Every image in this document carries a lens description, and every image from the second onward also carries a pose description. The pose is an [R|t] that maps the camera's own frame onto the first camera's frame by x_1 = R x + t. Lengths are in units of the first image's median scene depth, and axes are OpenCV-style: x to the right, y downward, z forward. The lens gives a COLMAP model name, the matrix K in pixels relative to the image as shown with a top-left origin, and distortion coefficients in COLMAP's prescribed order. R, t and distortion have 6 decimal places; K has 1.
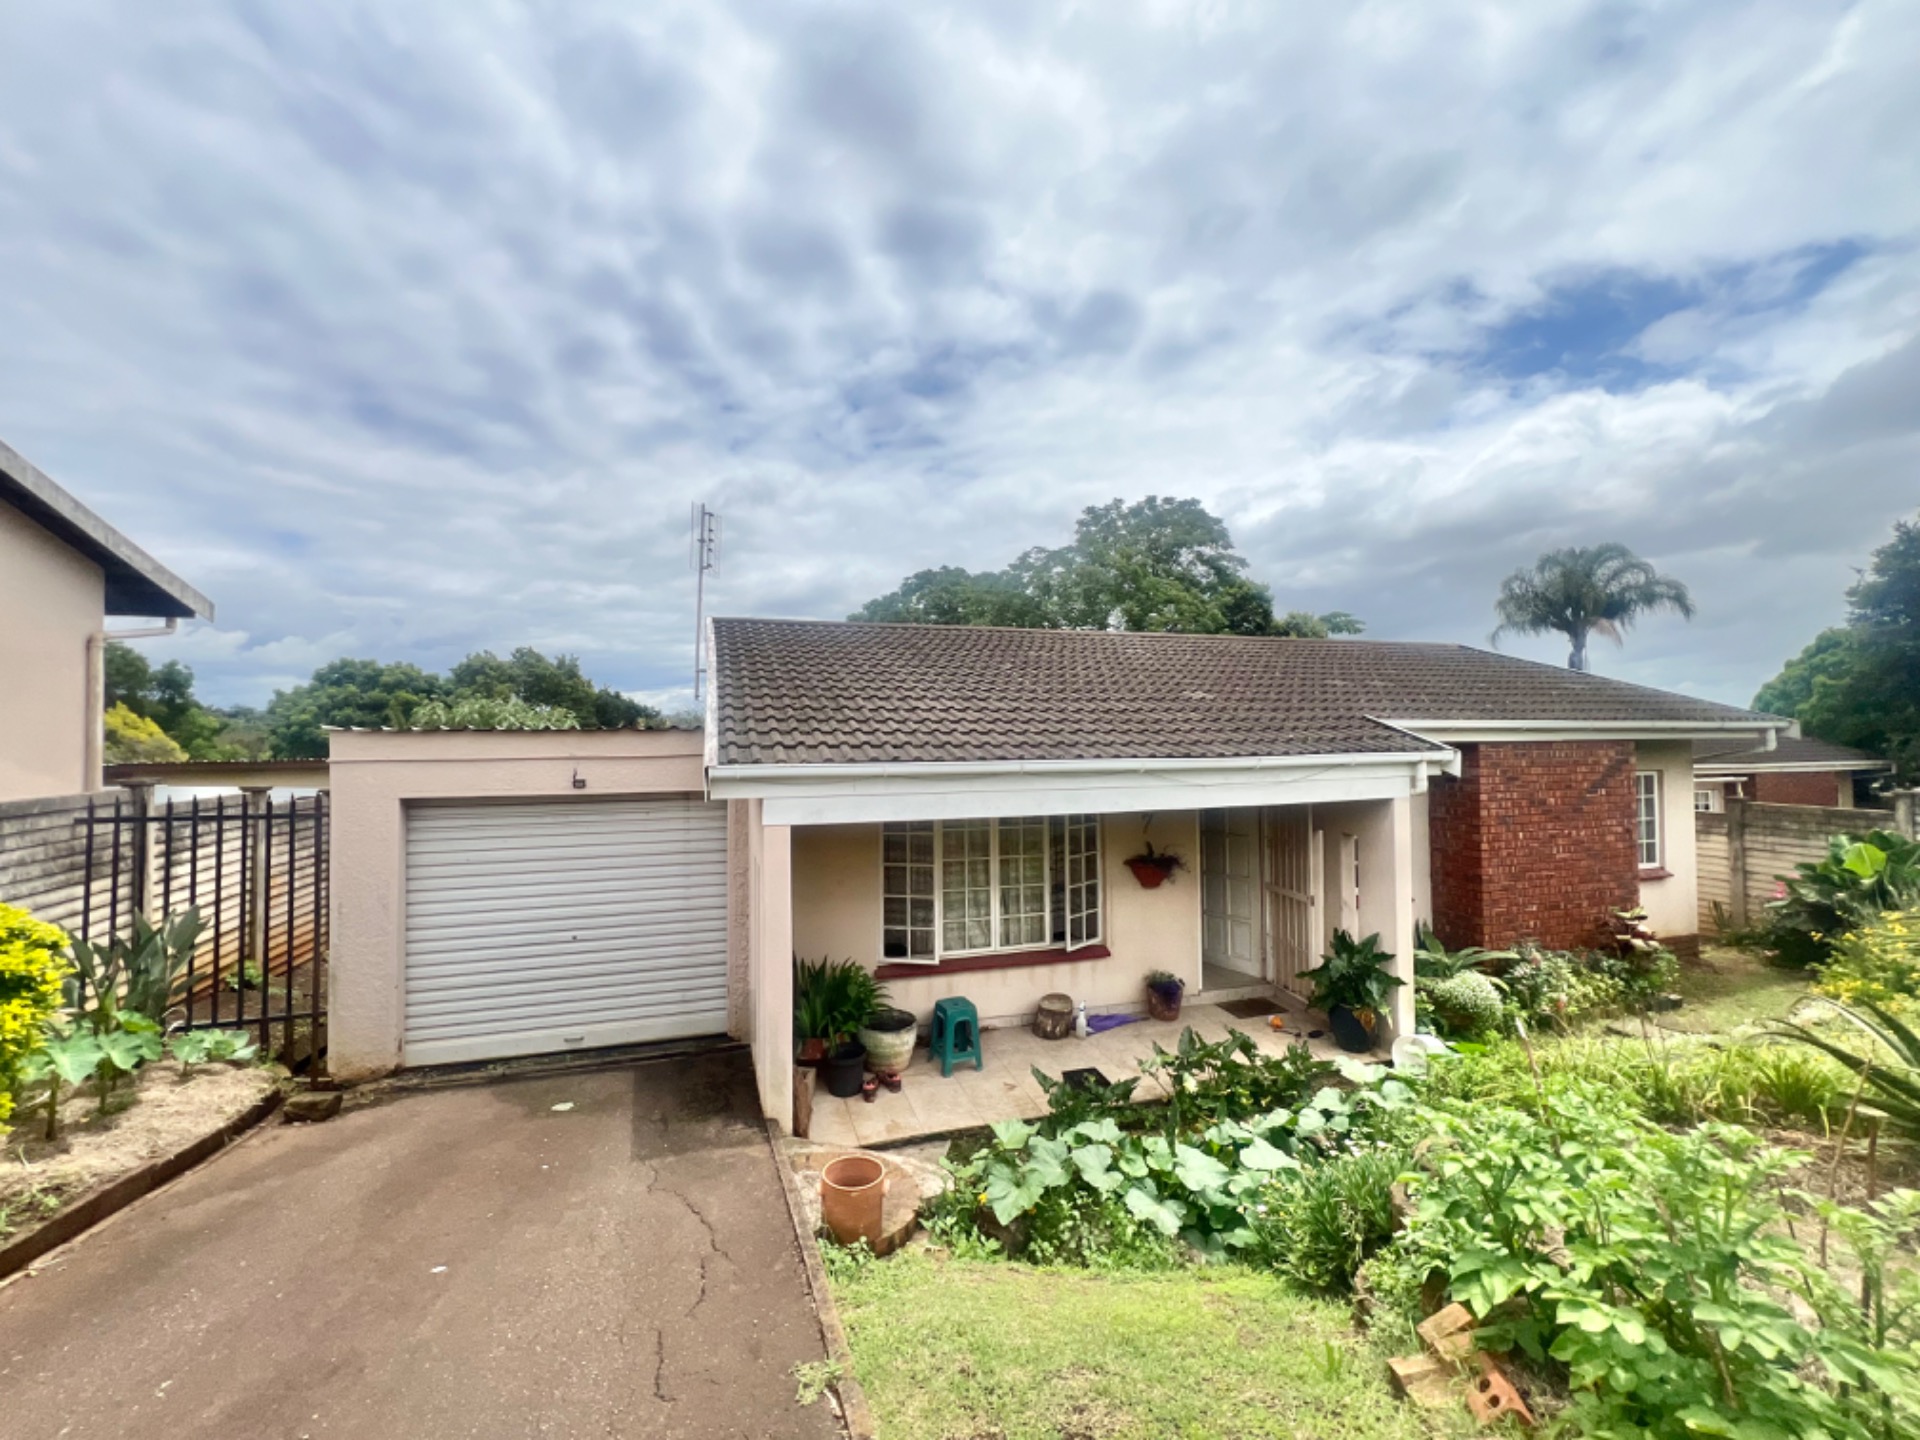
lens RADIAL K [[767.3, 0, 957.0], [0, 767.3, 717.2], [0, 0, 1]] dist [-0.003745, 0.001162]
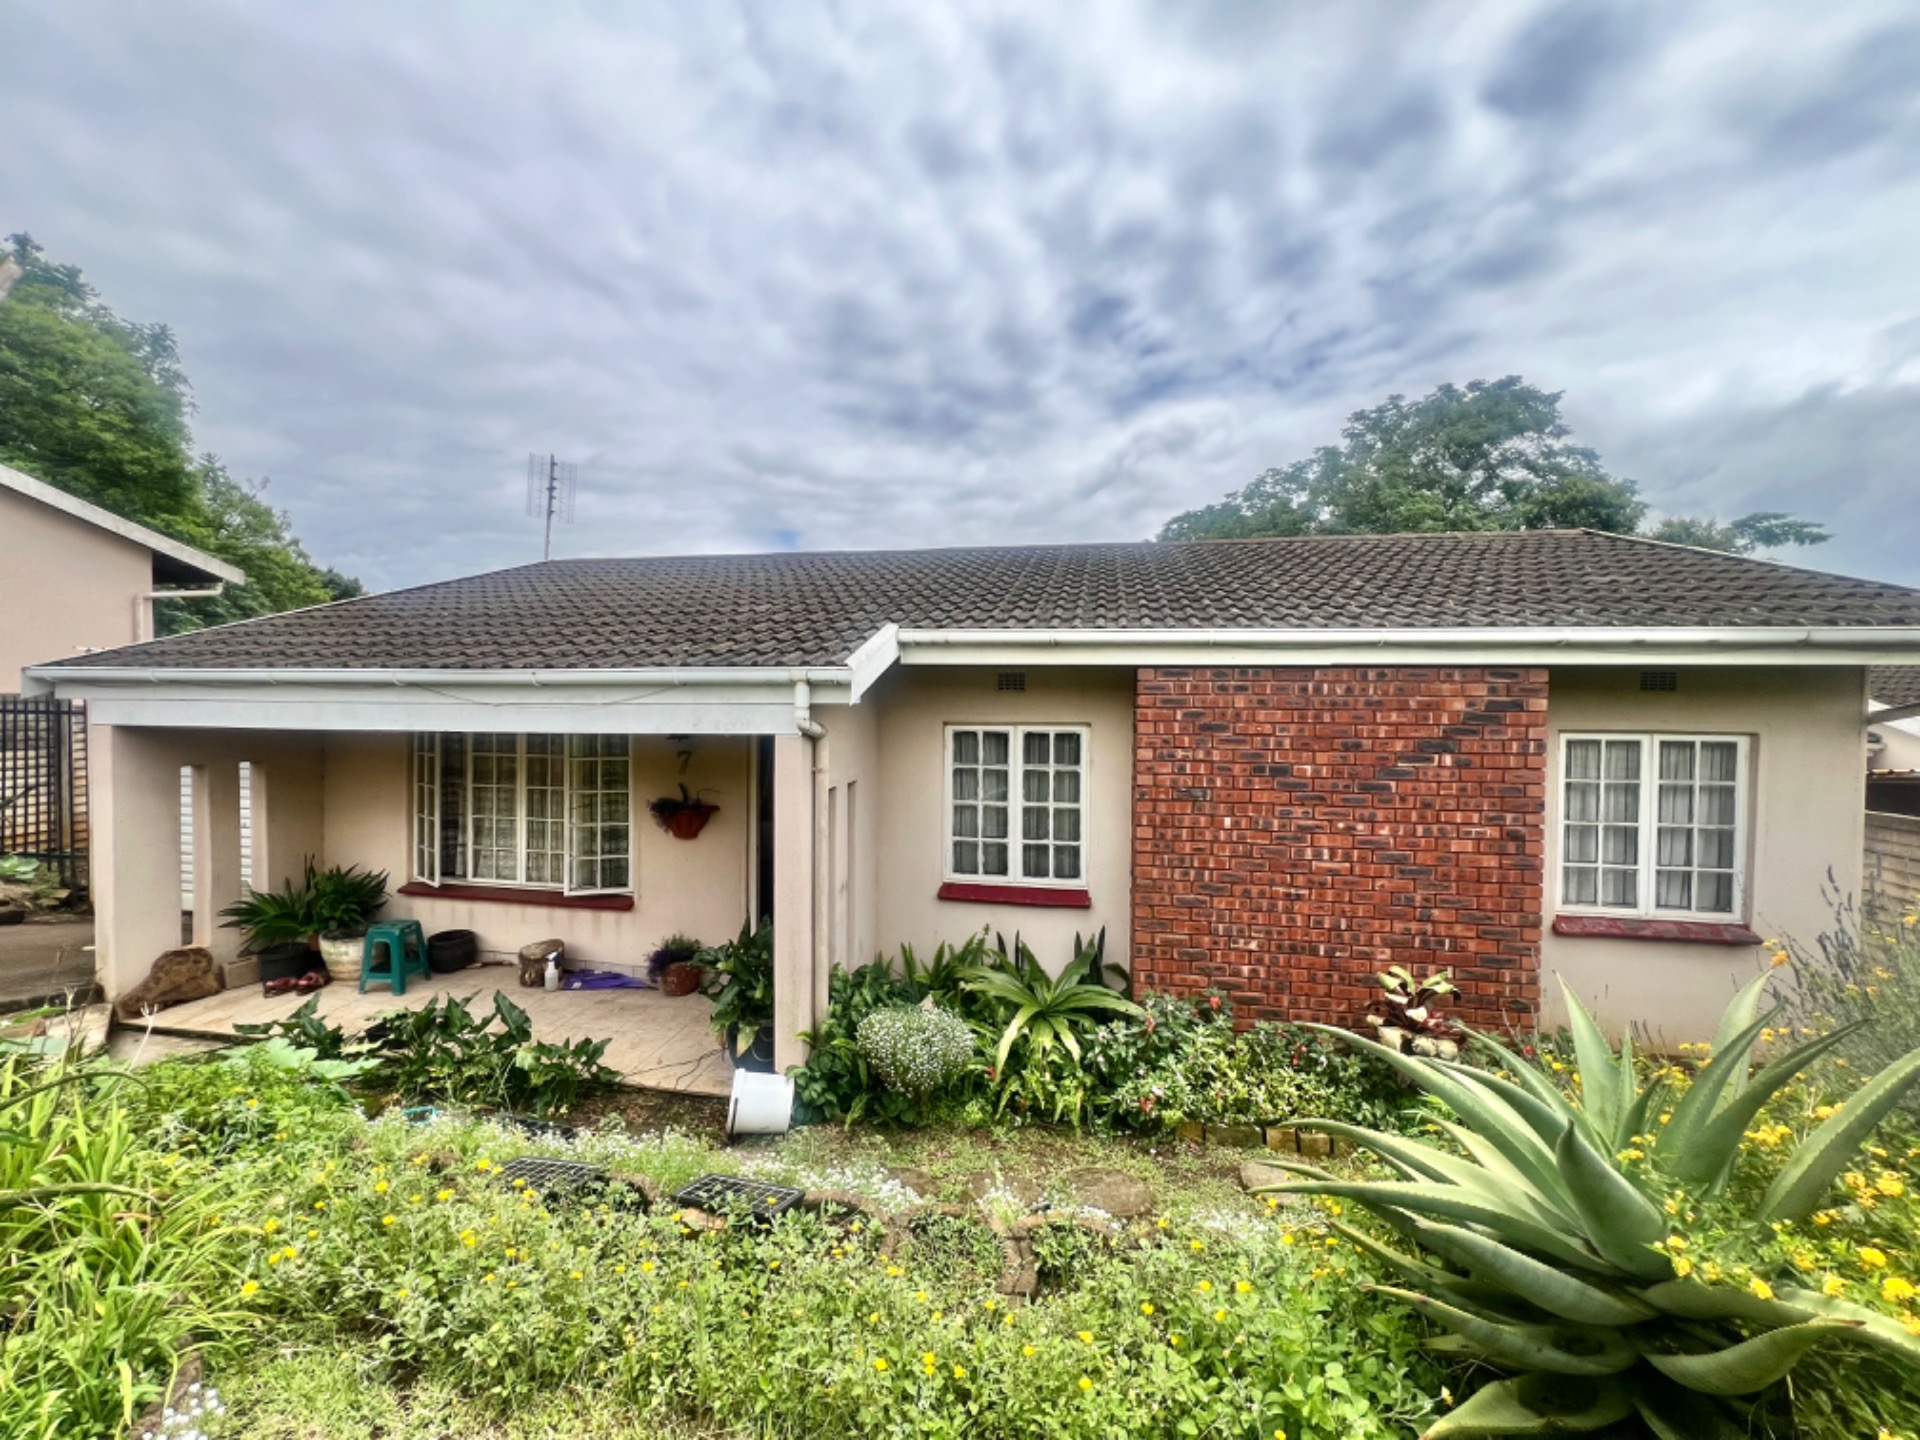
lens RADIAL K [[767.3, 0, 949.2], [0, 767.3, 720.7], [0, 0, 1]] dist [-0.003745, 0.001162]
pose [[0.881082, 0.028432, -0.472108, 0.899064], [-0.005403, 0.998731, 0.050064, 0.050139], [0.472933, -0.041560, 0.880118, 0.403258]]
